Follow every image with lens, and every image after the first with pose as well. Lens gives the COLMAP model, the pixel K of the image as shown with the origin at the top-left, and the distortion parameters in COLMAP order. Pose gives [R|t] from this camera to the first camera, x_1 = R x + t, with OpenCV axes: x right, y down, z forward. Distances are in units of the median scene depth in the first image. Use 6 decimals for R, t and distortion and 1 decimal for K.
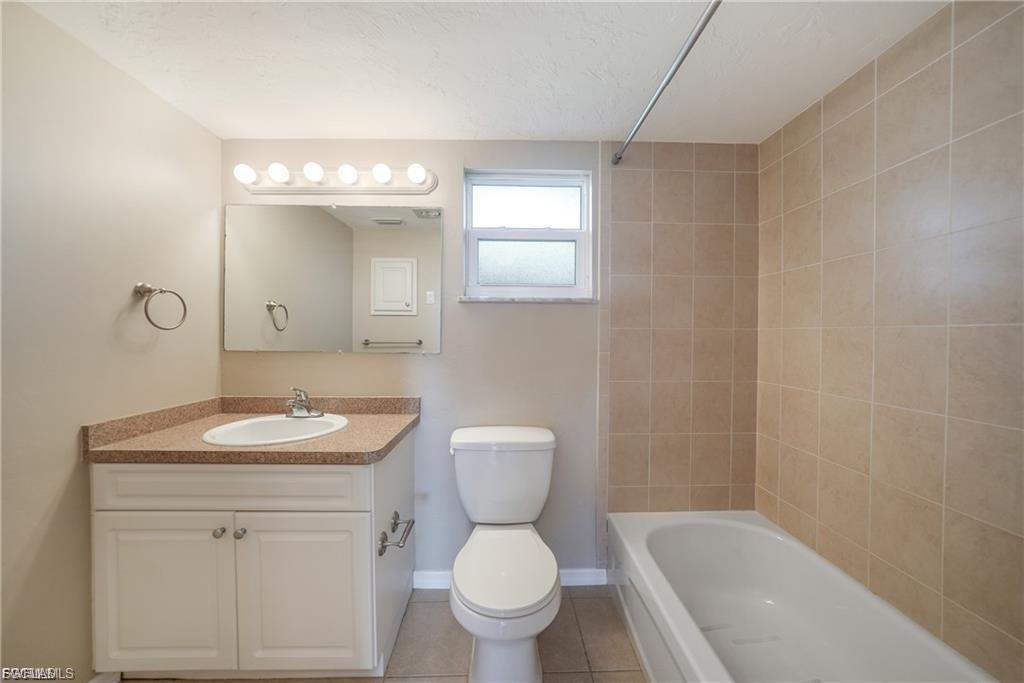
lens RADIAL K [[356.6, 0, 517.4], [0, 356.6, 341.5], [0, 0, 1]] dist [-0.018694, 0.000747]
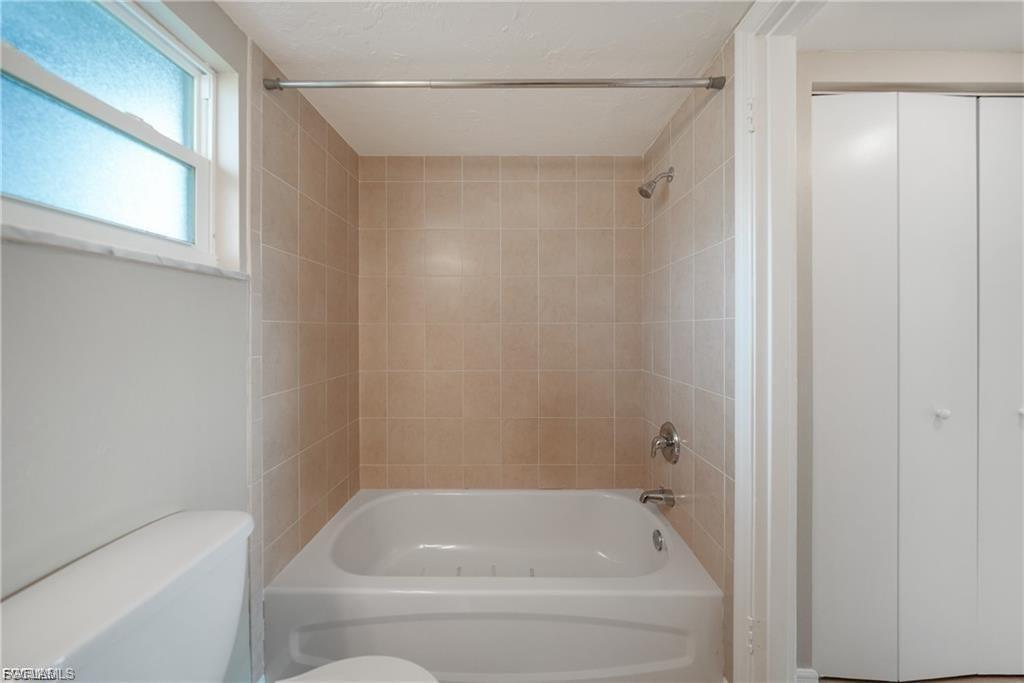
lens RADIAL K [[356.6, 0, 511.7], [0, 356.6, 332.4], [0, 0, 1]] dist [-0.018694, 0.000747]
pose [[0.031281, -0.014213, 0.999410, -0.416257], [0.022450, 0.999657, 0.013514, -0.012698], [-0.999258, 0.022014, 0.031589, 0.501554]]
